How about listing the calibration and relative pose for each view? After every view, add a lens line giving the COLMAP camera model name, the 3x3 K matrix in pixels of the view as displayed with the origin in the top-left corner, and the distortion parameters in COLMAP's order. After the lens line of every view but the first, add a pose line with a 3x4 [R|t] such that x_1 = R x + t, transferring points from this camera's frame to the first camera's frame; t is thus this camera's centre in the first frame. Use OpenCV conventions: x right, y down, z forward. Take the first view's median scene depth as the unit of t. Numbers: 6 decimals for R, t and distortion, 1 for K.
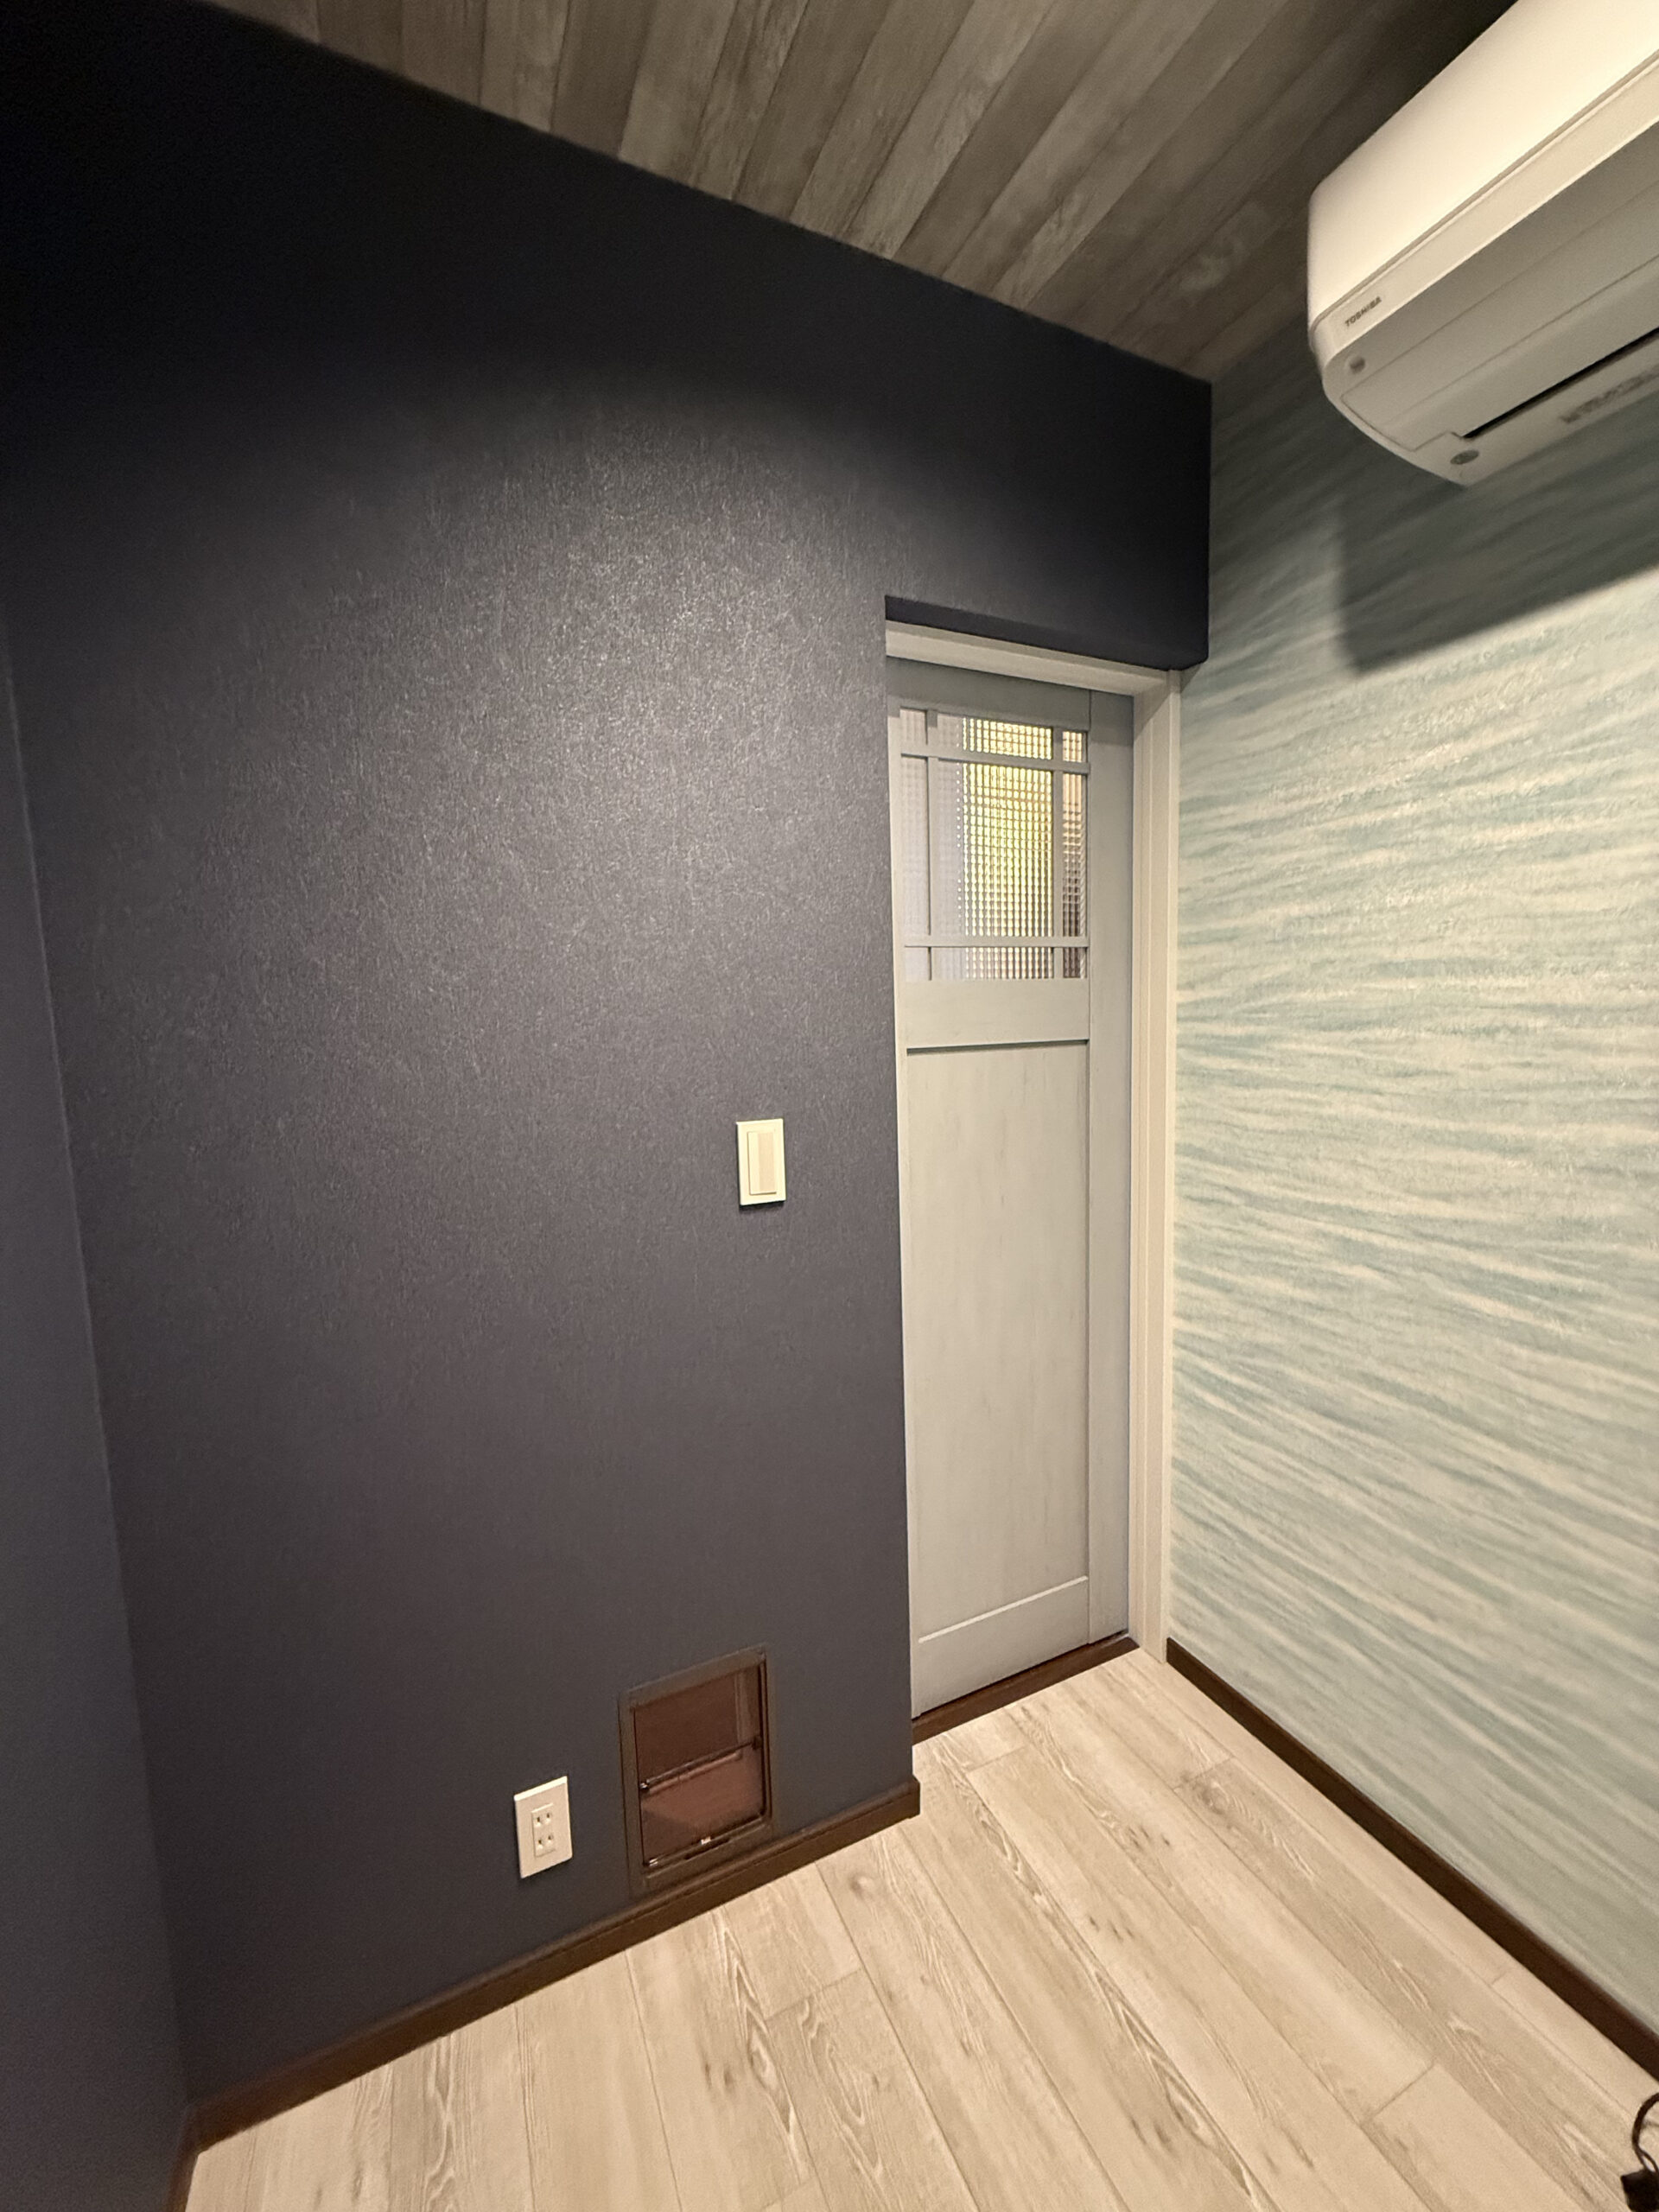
lens RADIAL K [[882.1, 0, 831.4], [0, 882.1, 1104.7], [0, 0, 1]] dist [-0.001447, 0.000535]
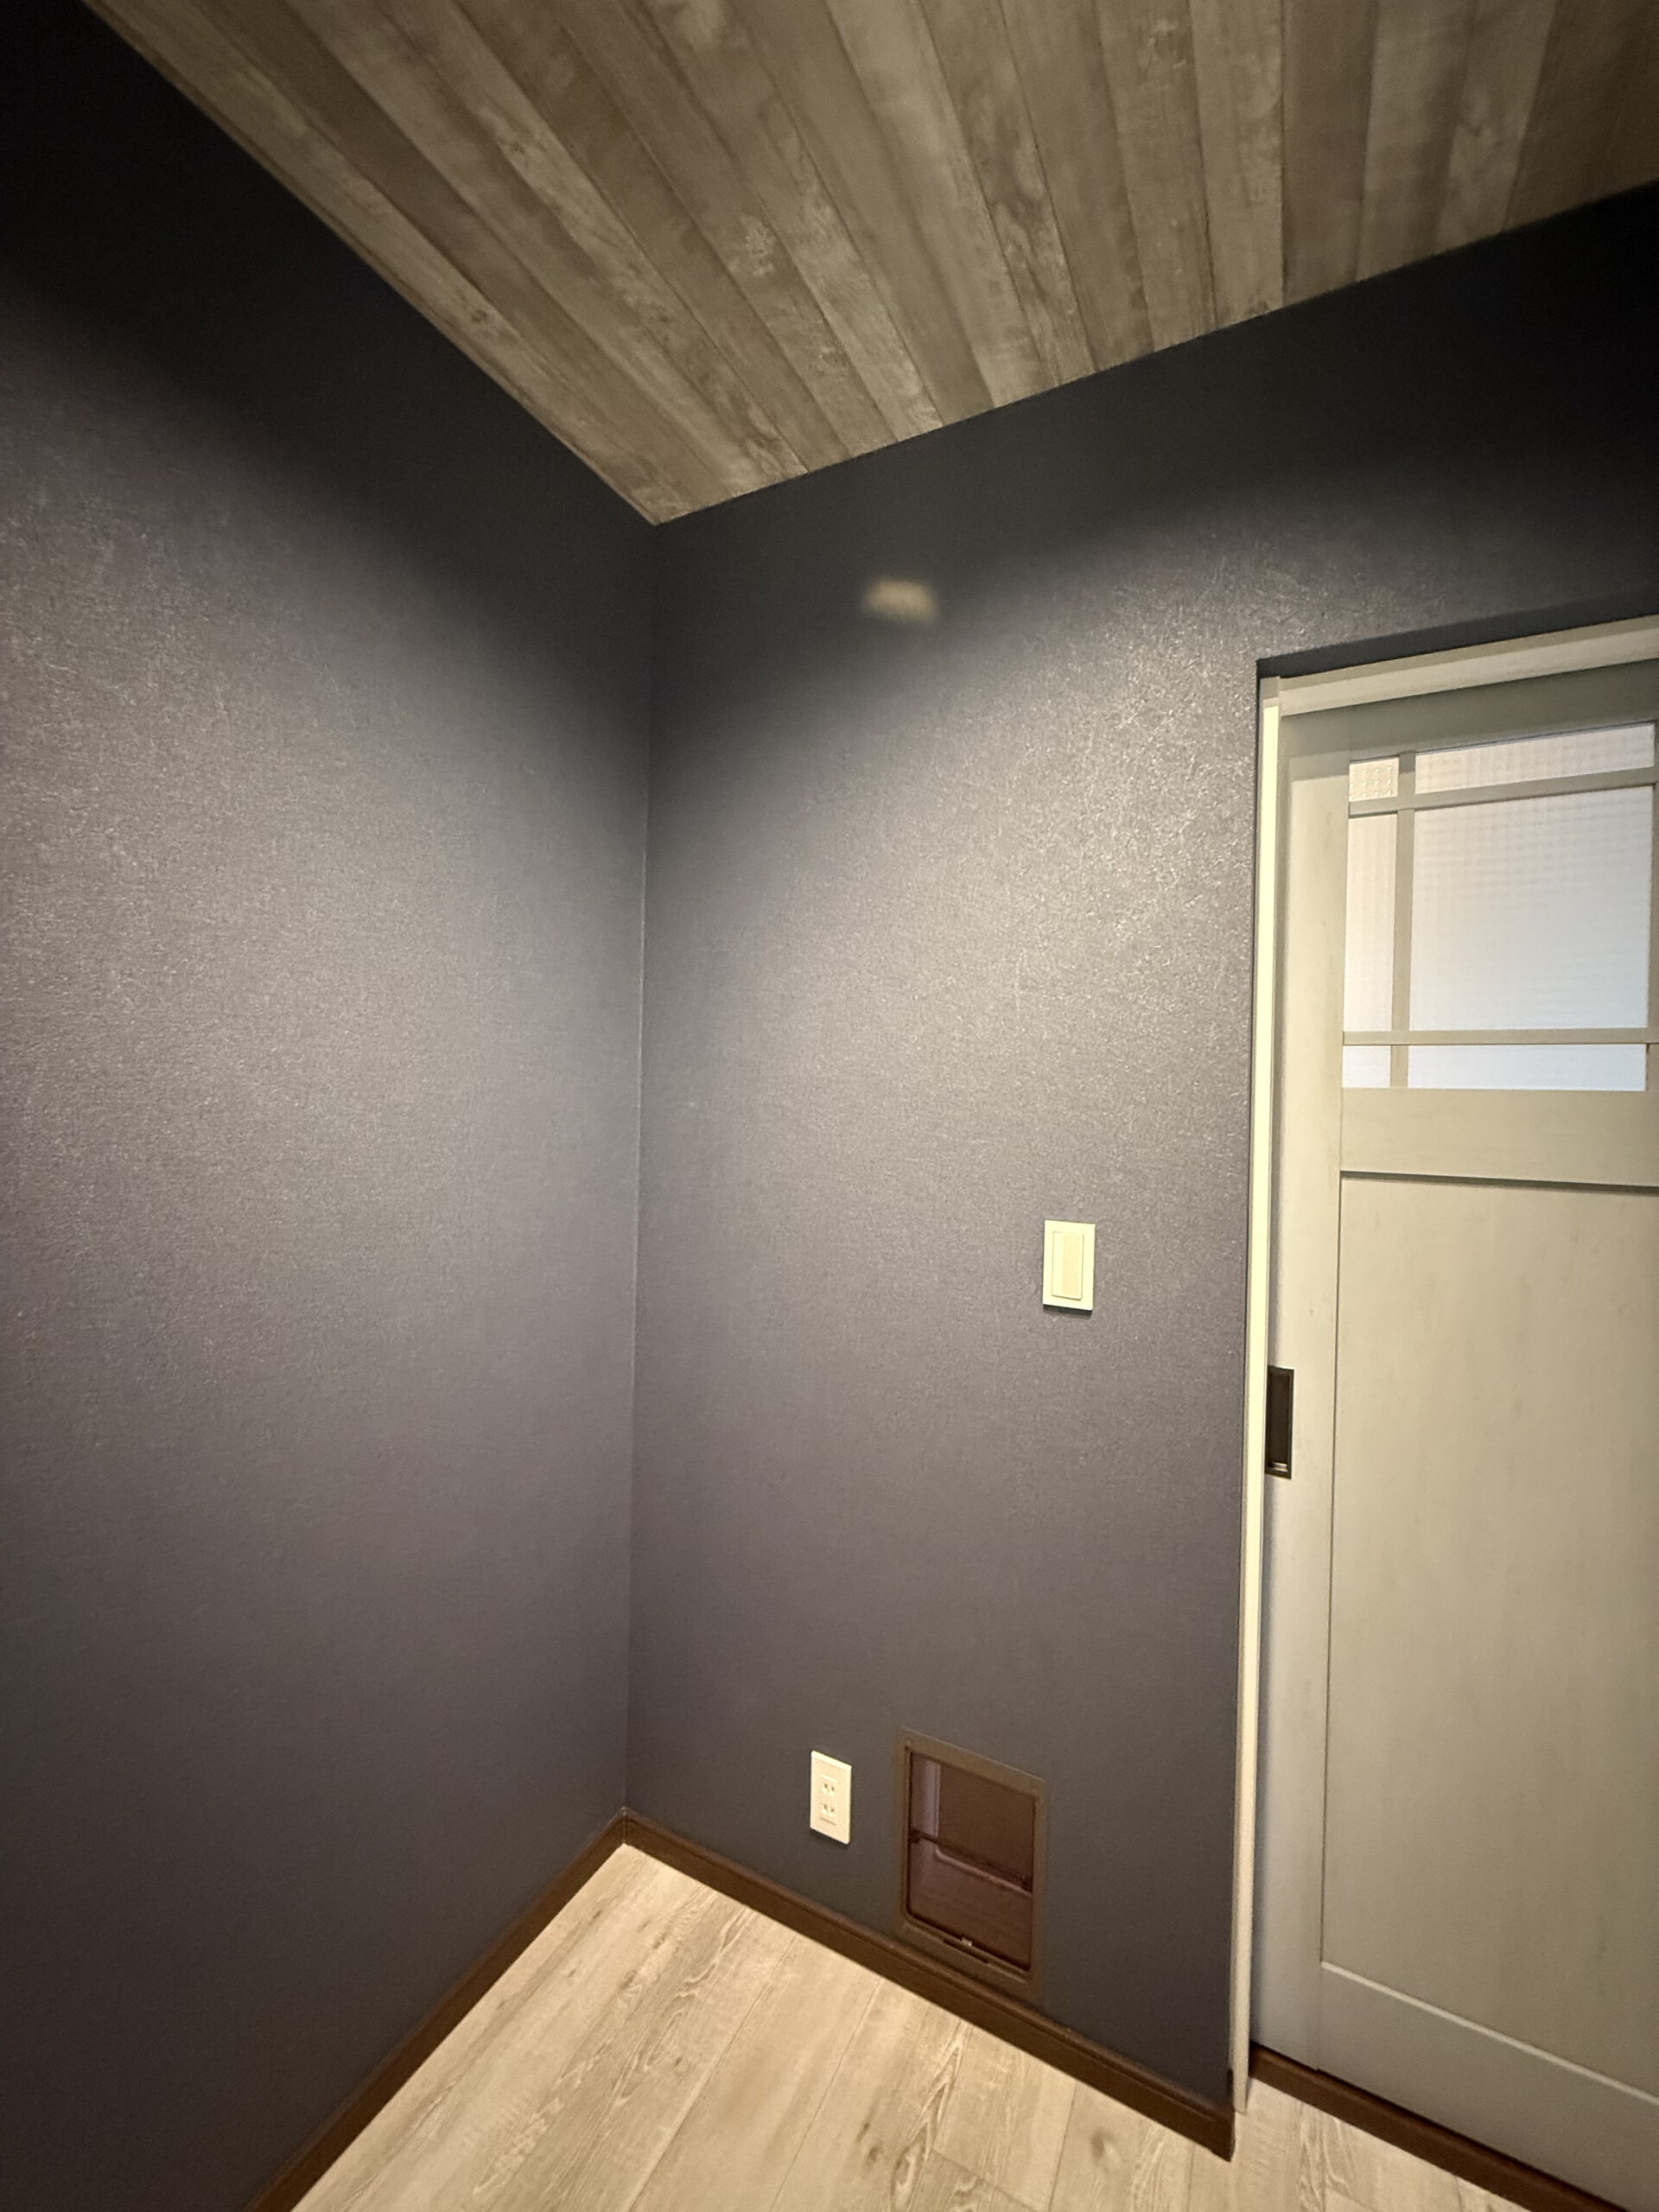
lens RADIAL K [[882.1, 0, 827.5], [0, 882.1, 1102.3], [0, 0, 1]] dist [-0.001447, 0.000535]
pose [[0.605309, 0.045416, -0.794694, 0.551100], [-0.125643, 0.991307, -0.039048, -0.043852], [0.786012, 0.123484, 0.605753, 0.177393]]
